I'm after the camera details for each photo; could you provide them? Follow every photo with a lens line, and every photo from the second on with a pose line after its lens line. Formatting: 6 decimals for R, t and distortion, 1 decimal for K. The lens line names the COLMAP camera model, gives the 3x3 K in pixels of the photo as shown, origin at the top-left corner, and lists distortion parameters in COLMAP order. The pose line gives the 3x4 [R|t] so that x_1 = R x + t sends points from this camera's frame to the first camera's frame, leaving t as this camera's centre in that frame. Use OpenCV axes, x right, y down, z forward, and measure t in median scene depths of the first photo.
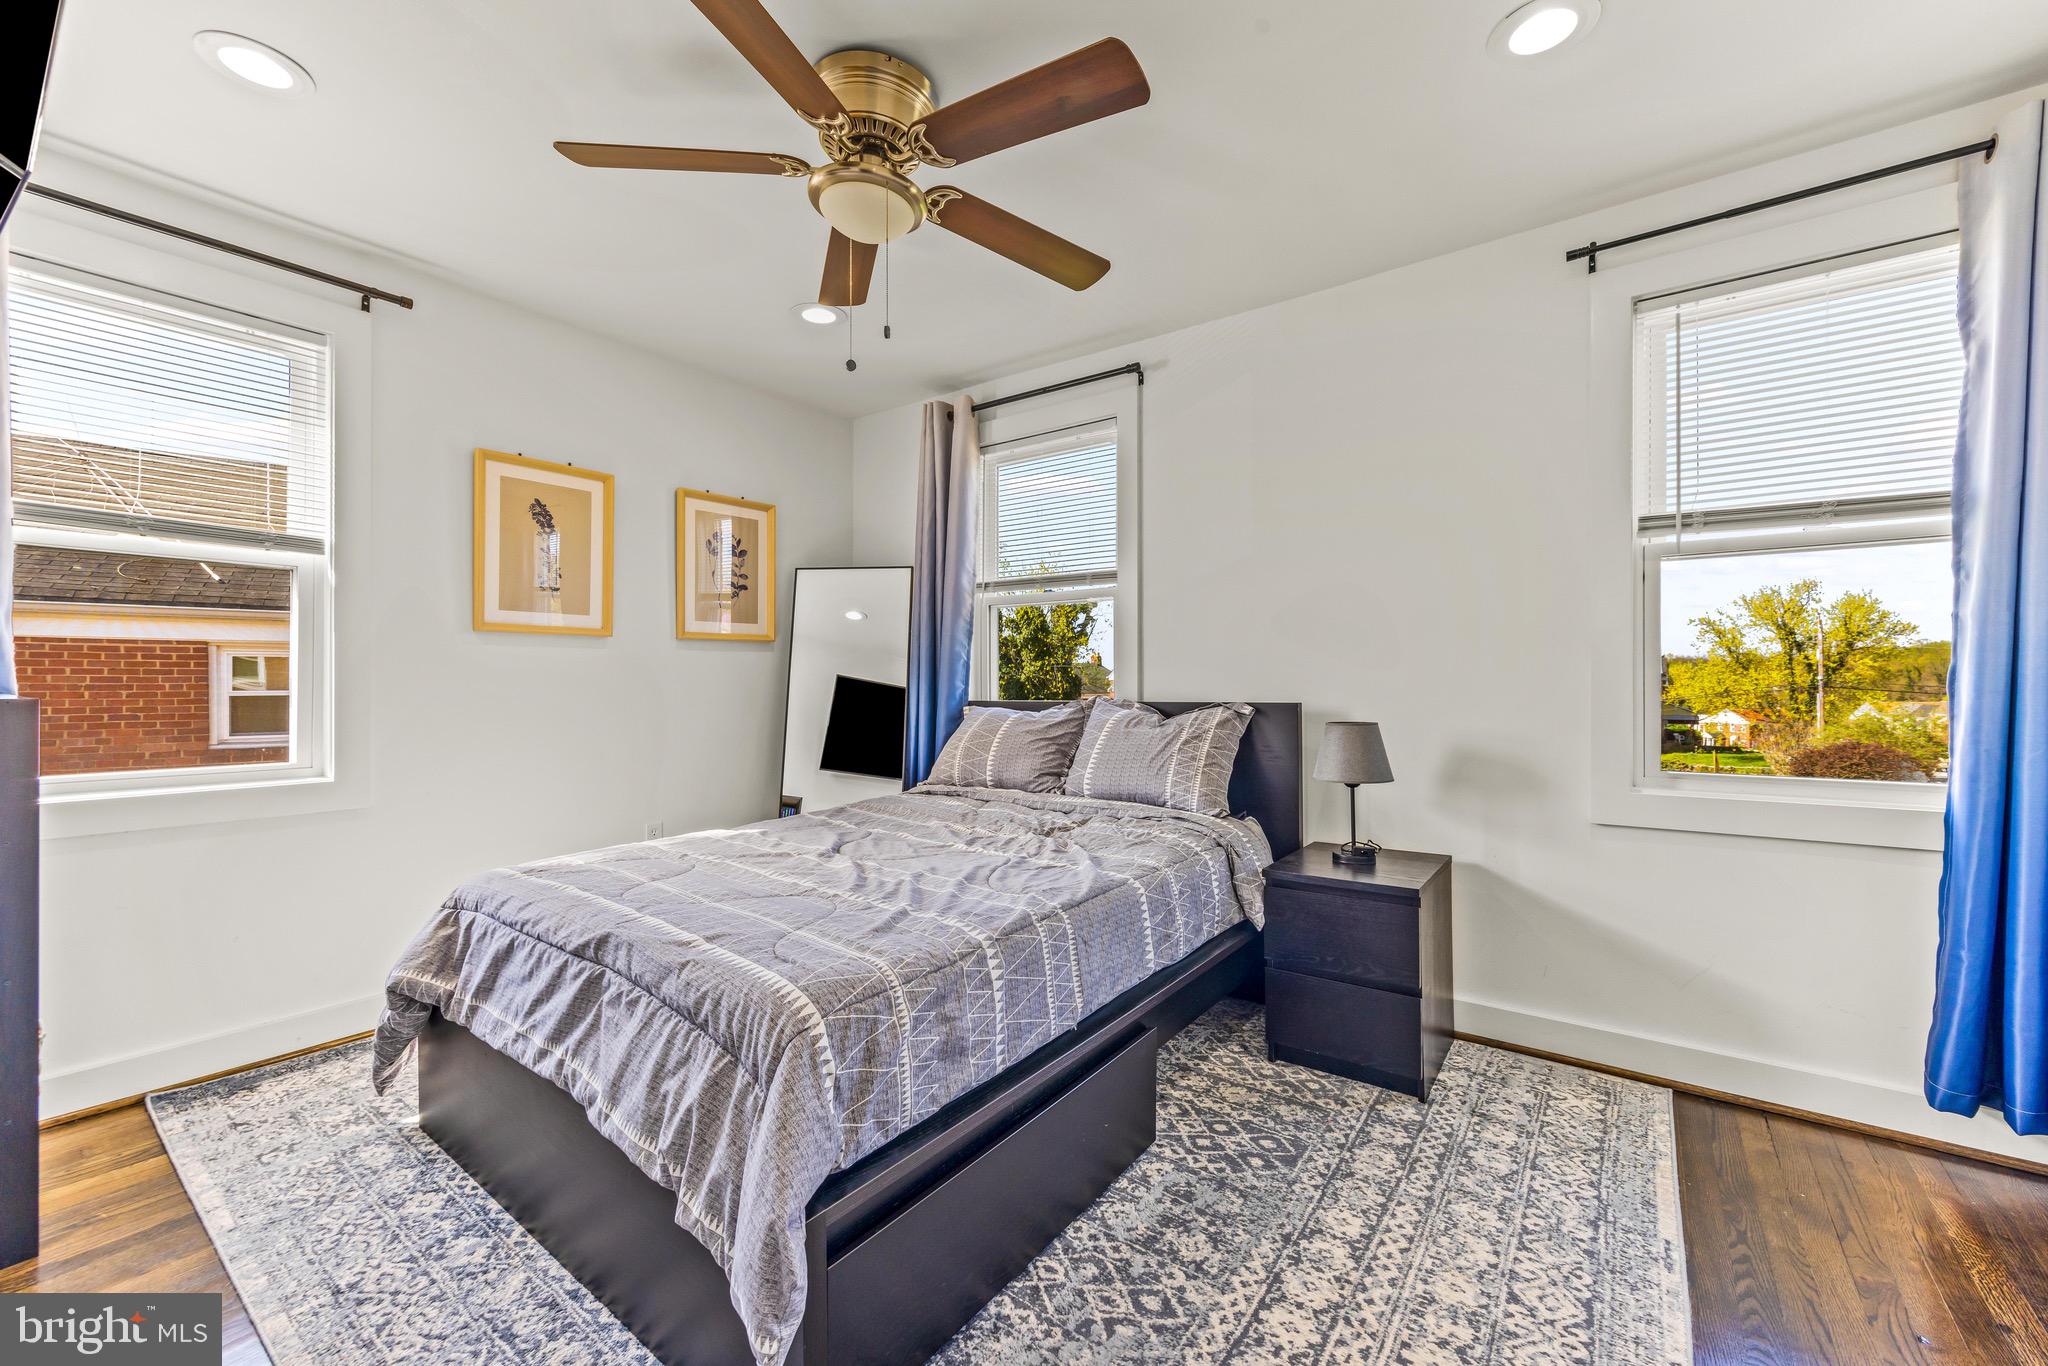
lens RADIAL K [[815.0, 0, 1017.3], [0, 815.0, 680.6], [0, 0, 1]] dist [-0.002778, -0.000135]
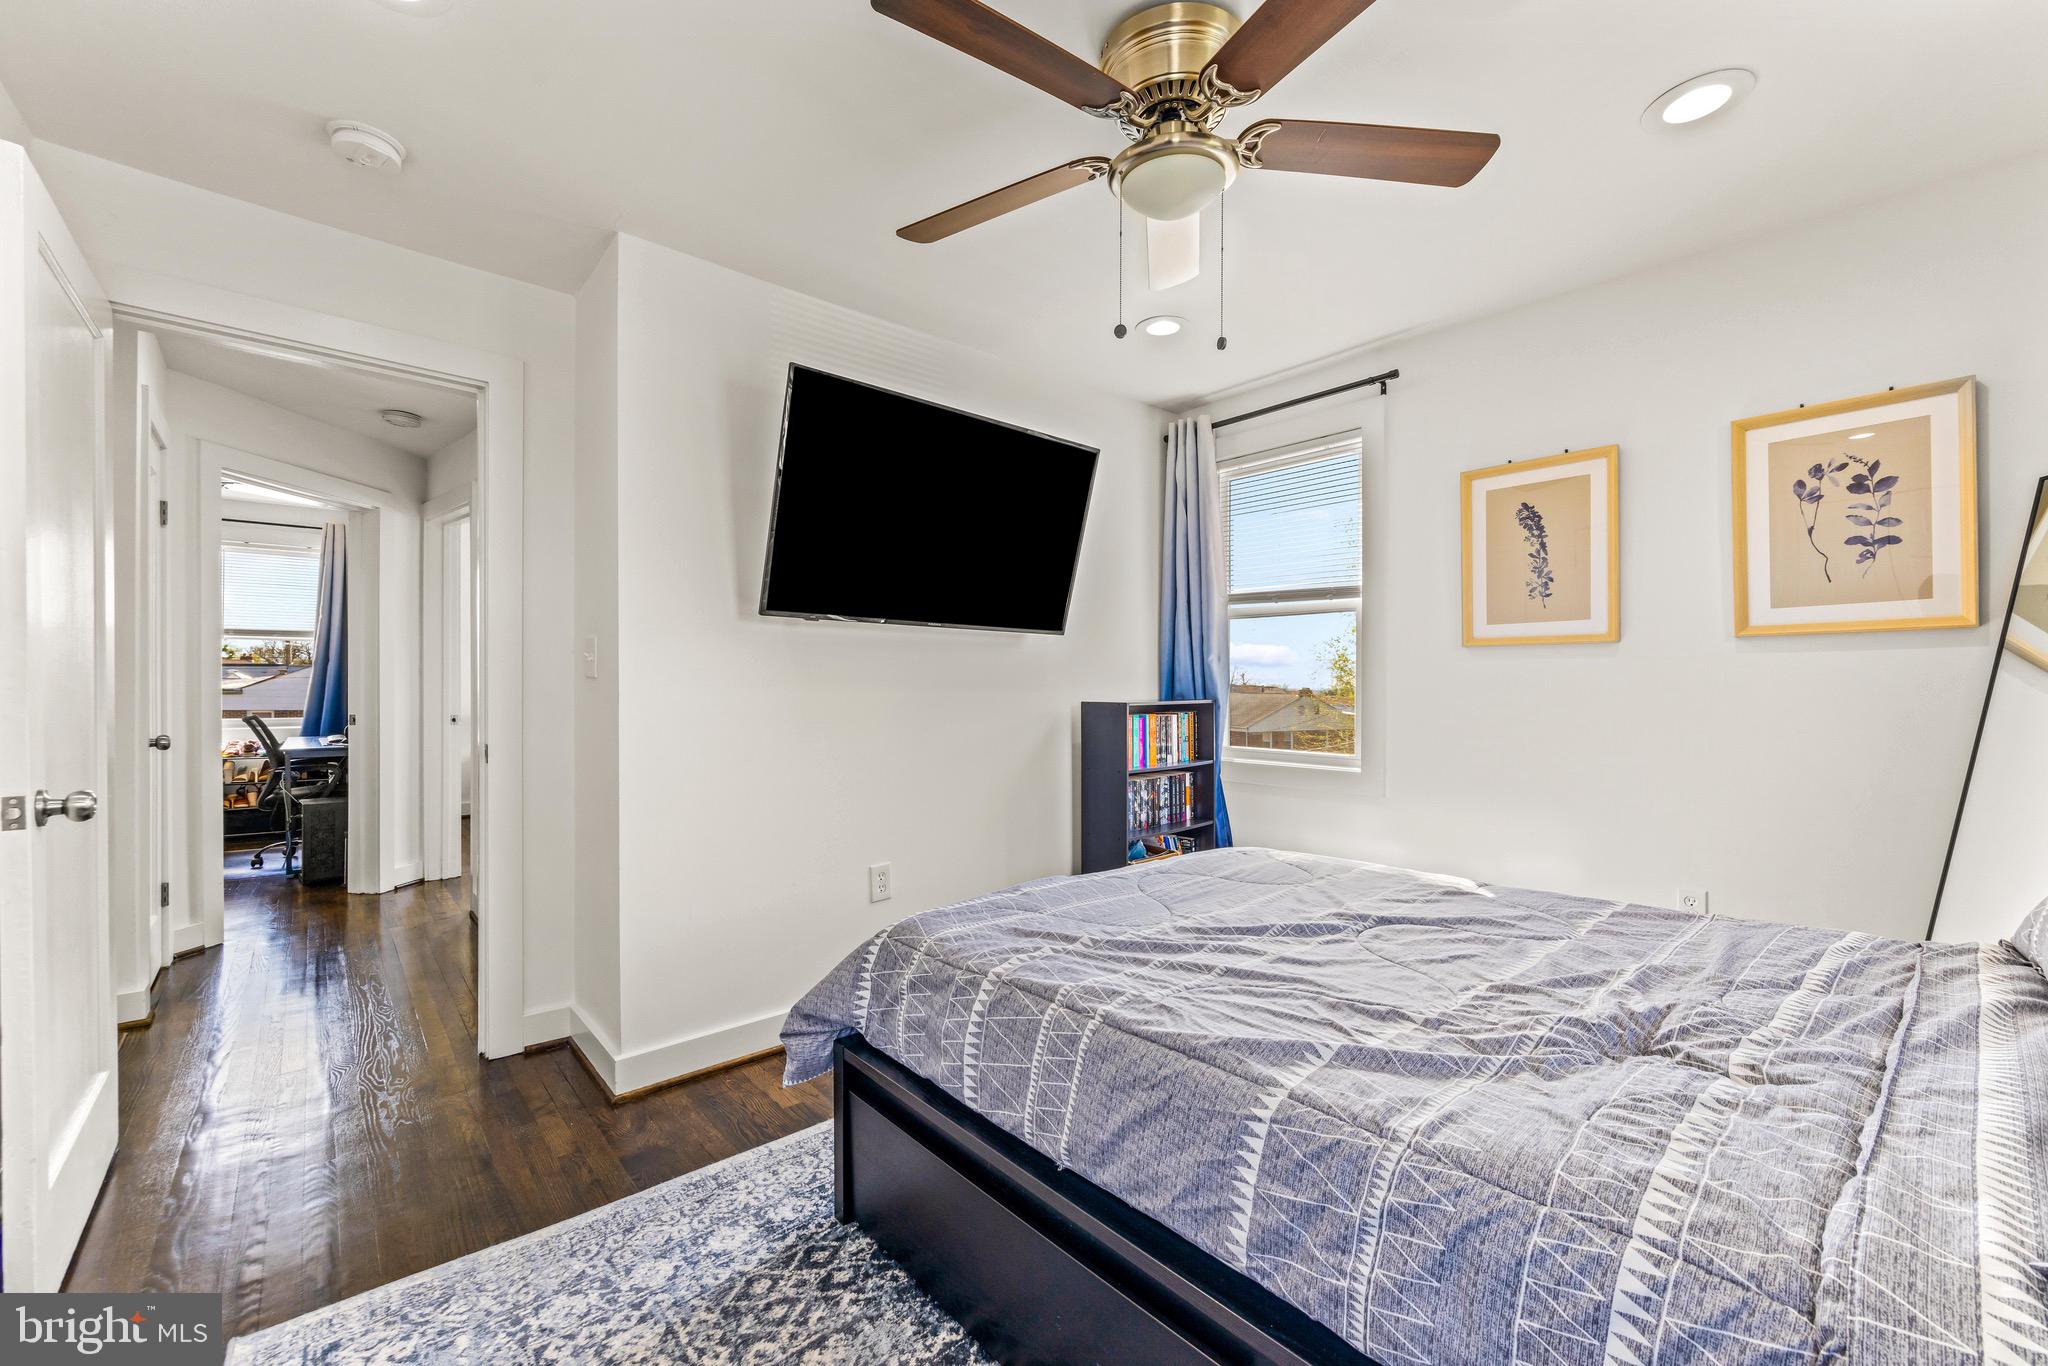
lens RADIAL K [[815.0, 0, 1017.1], [0, 815.0, 681.4], [0, 0, 1]] dist [-0.002778, -0.000135]
pose [[-0.206605, -0.004599, -0.978414, 0.476495], [-0.000922, 0.999989, -0.004506, -0.011739], [0.978424, -0.000029, -0.206607, 0.650245]]
